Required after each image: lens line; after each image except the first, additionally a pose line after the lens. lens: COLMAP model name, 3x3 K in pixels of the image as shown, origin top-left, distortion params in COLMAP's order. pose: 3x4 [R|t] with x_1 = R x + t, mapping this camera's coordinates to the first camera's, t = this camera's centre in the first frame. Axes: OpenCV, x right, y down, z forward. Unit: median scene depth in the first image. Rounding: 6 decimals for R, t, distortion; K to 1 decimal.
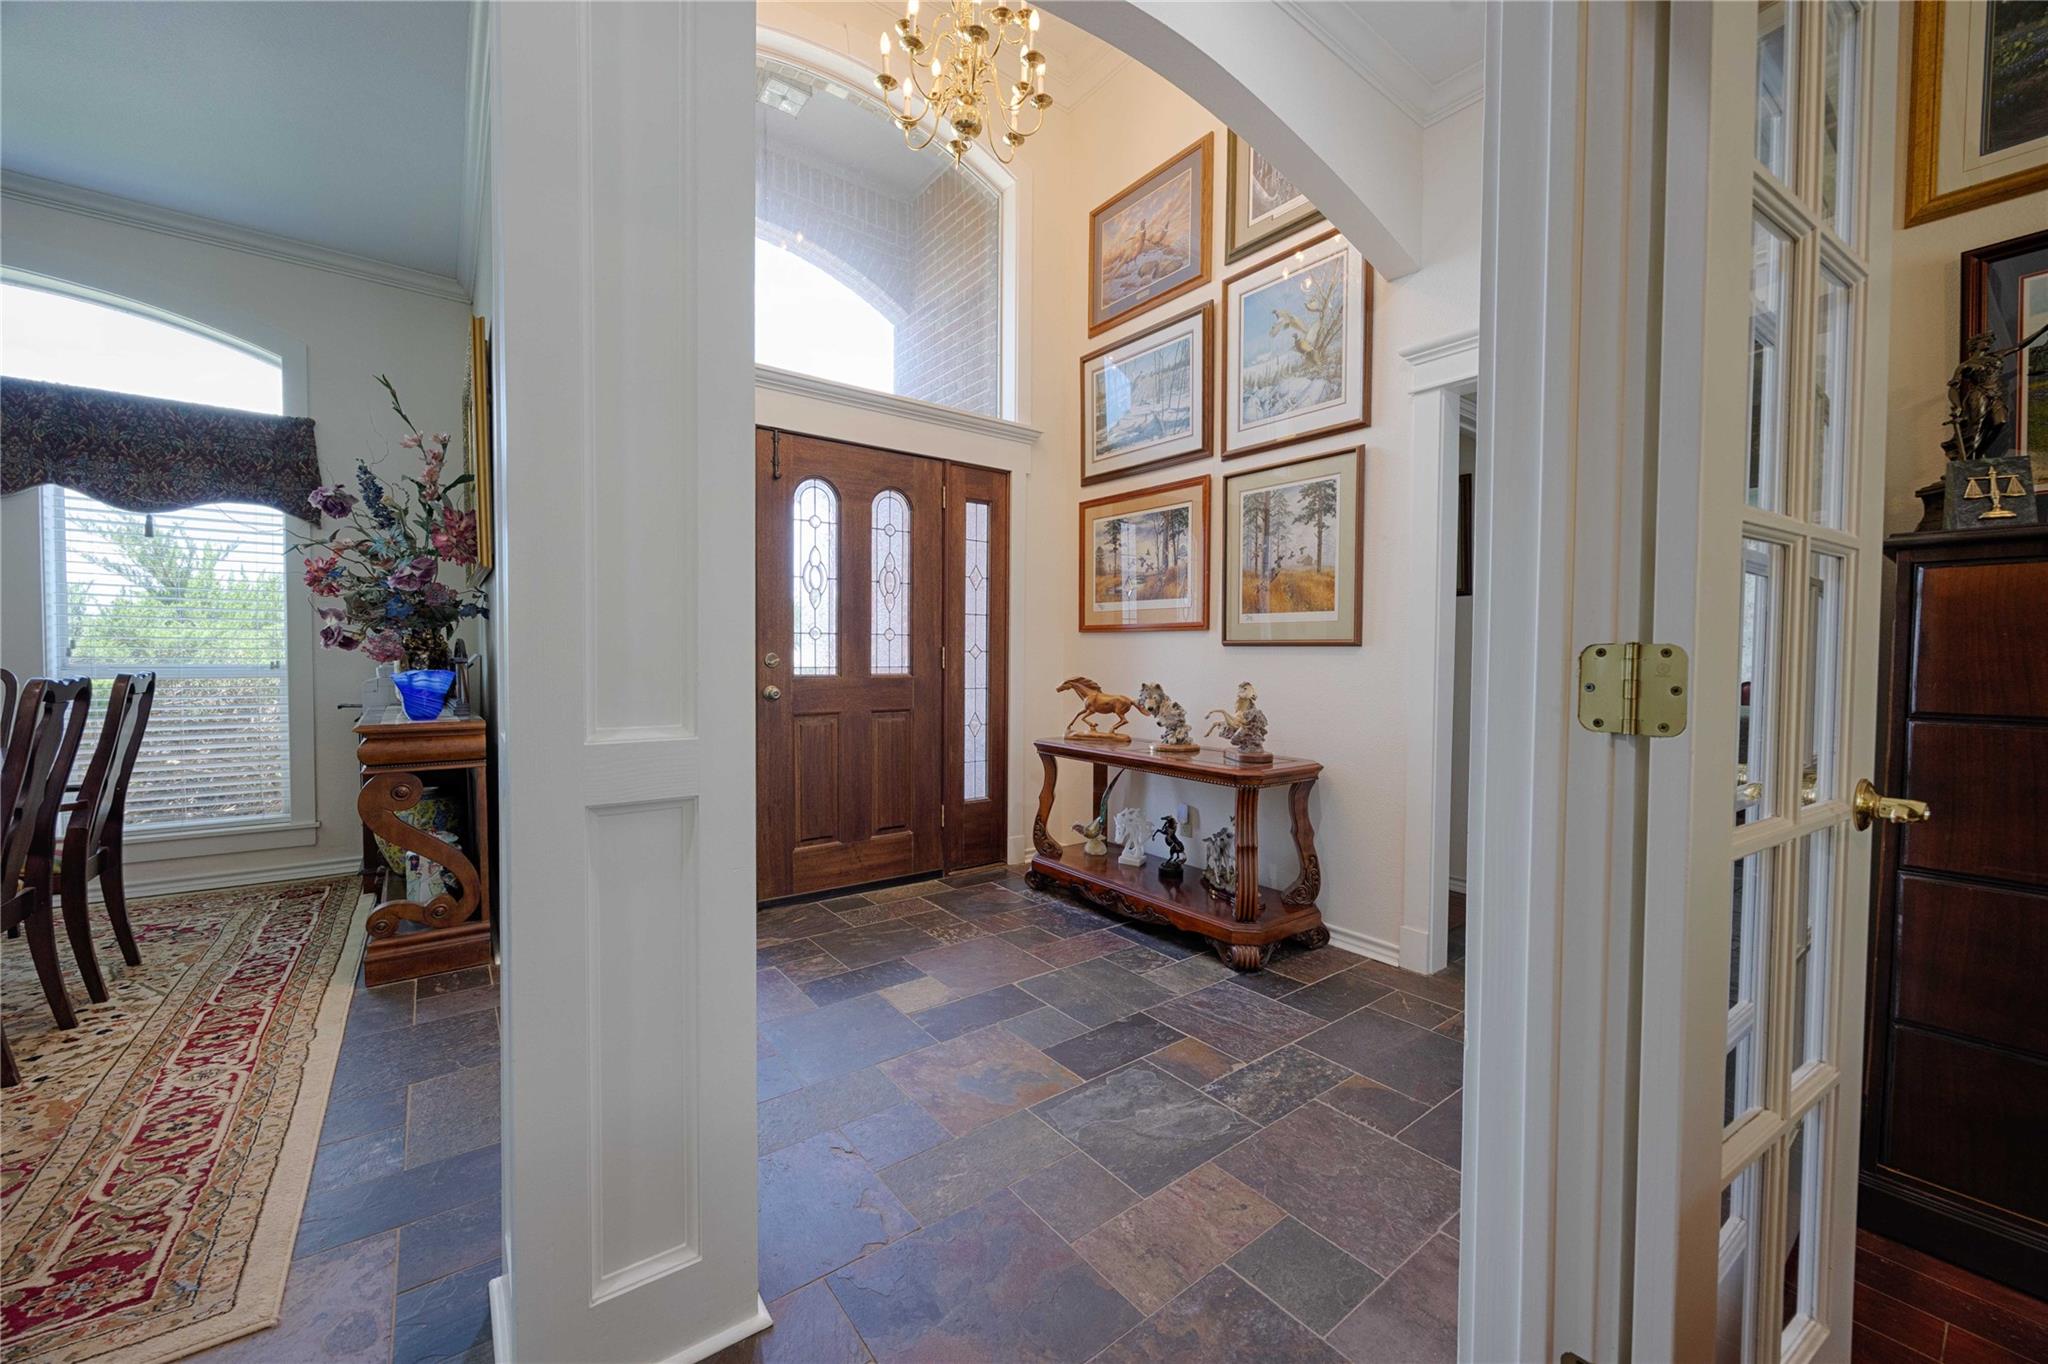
lens RADIAL K [[793.4, 0, 1027.8], [0, 793.4, 687.2], [0, 0, 1]] dist [0.001013, -0.000870]
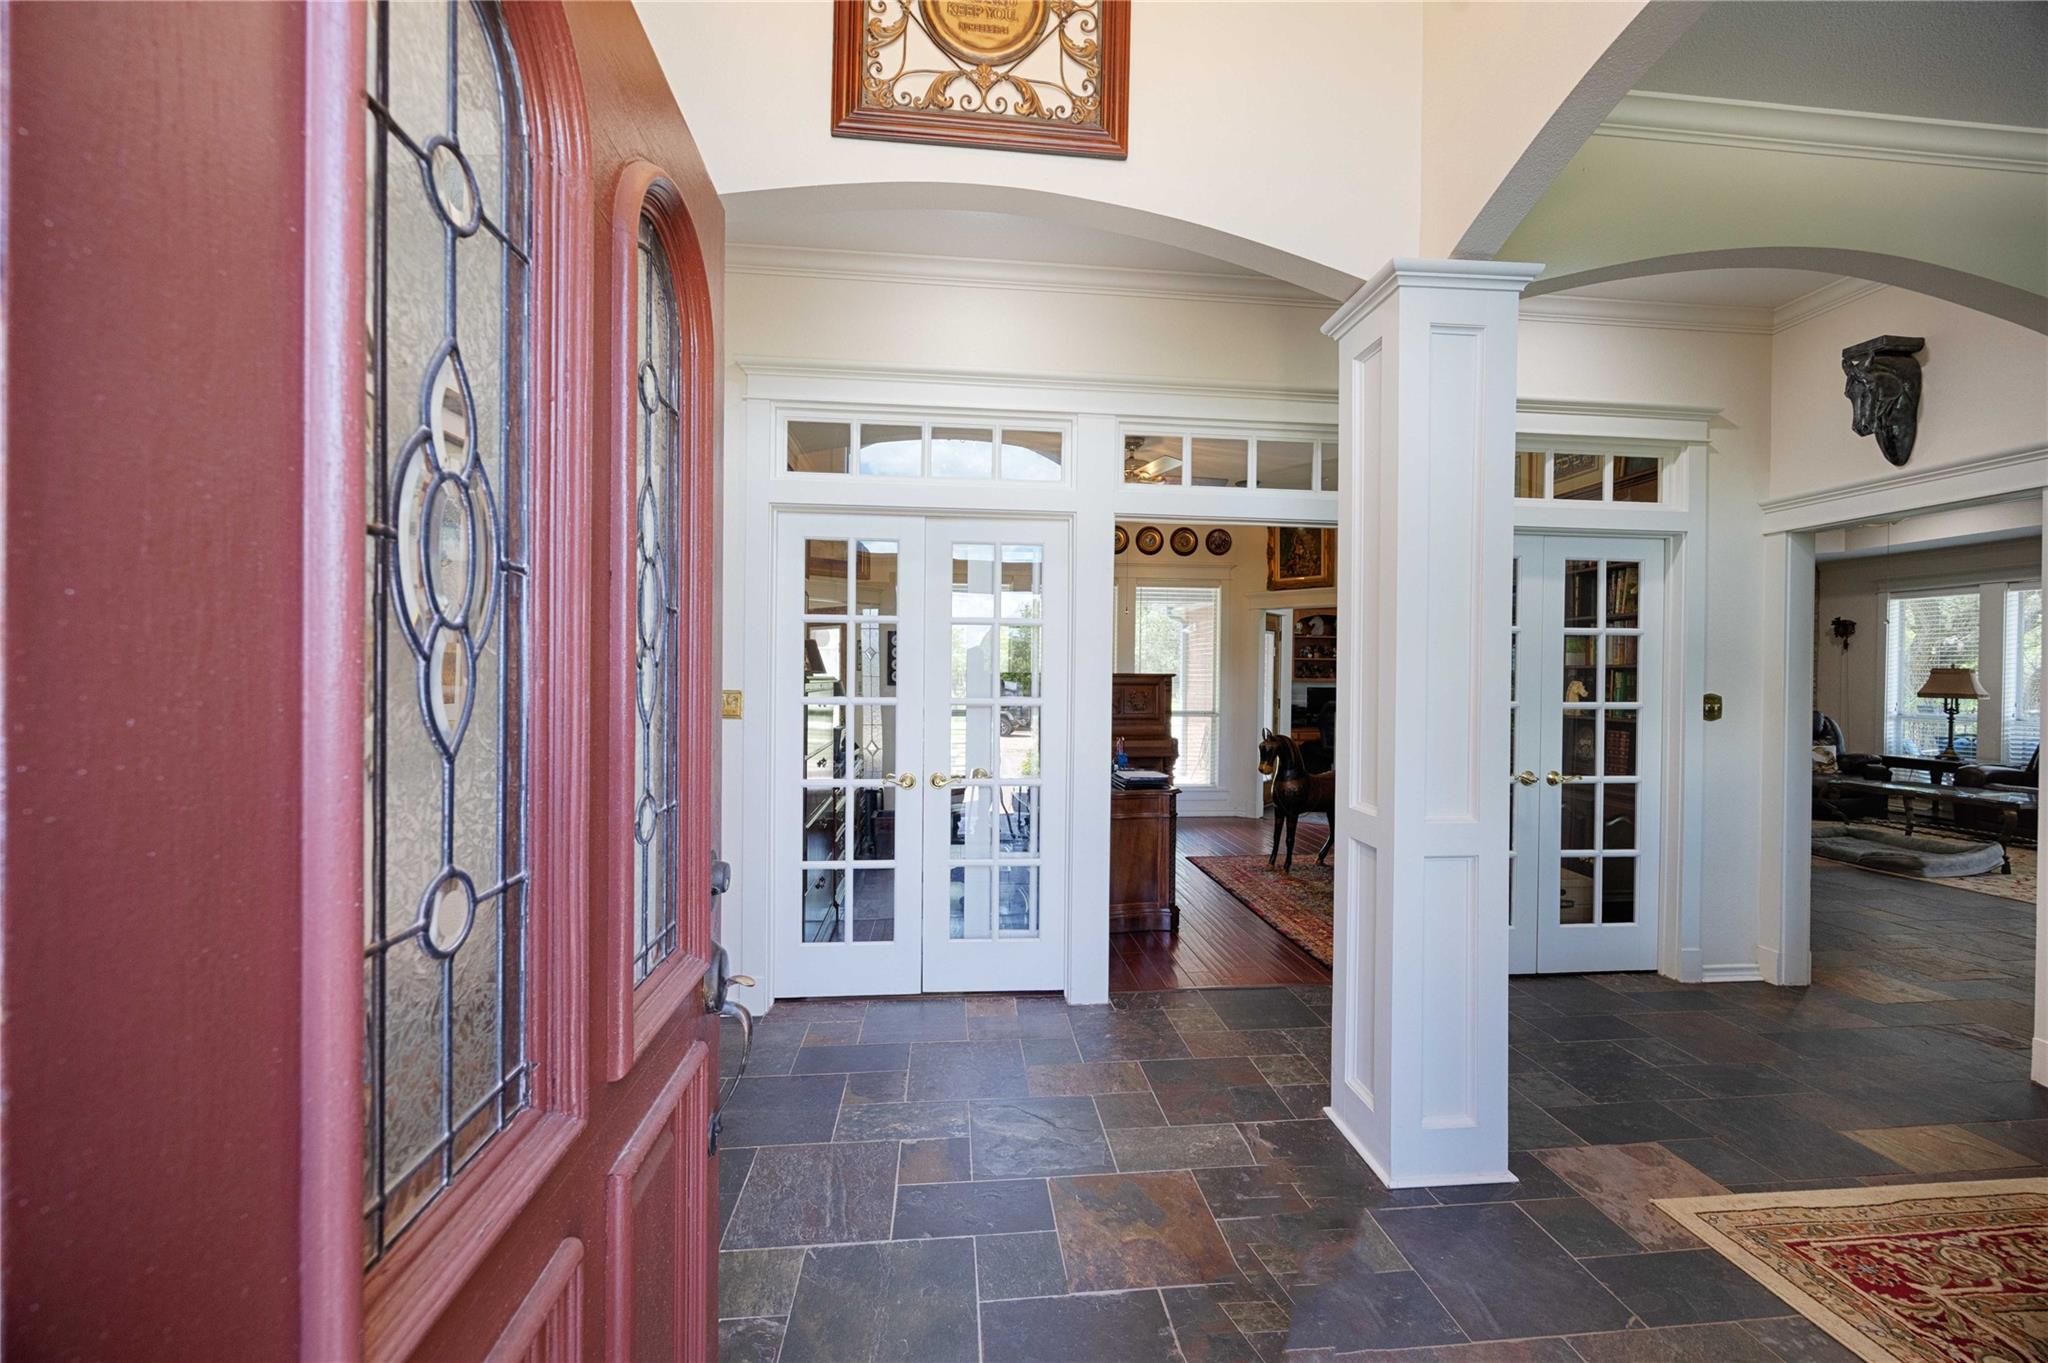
lens RADIAL K [[793.4, 0, 1026.7], [0, 793.4, 680.7], [0, 0, 1]] dist [0.001013, -0.000870]
pose [[-0.856561, -0.018617, 0.515710, -0.437199], [0.003426, 0.999122, 0.041759, -0.202187], [-0.516035, 0.037536, -0.855745, 1.915053]]
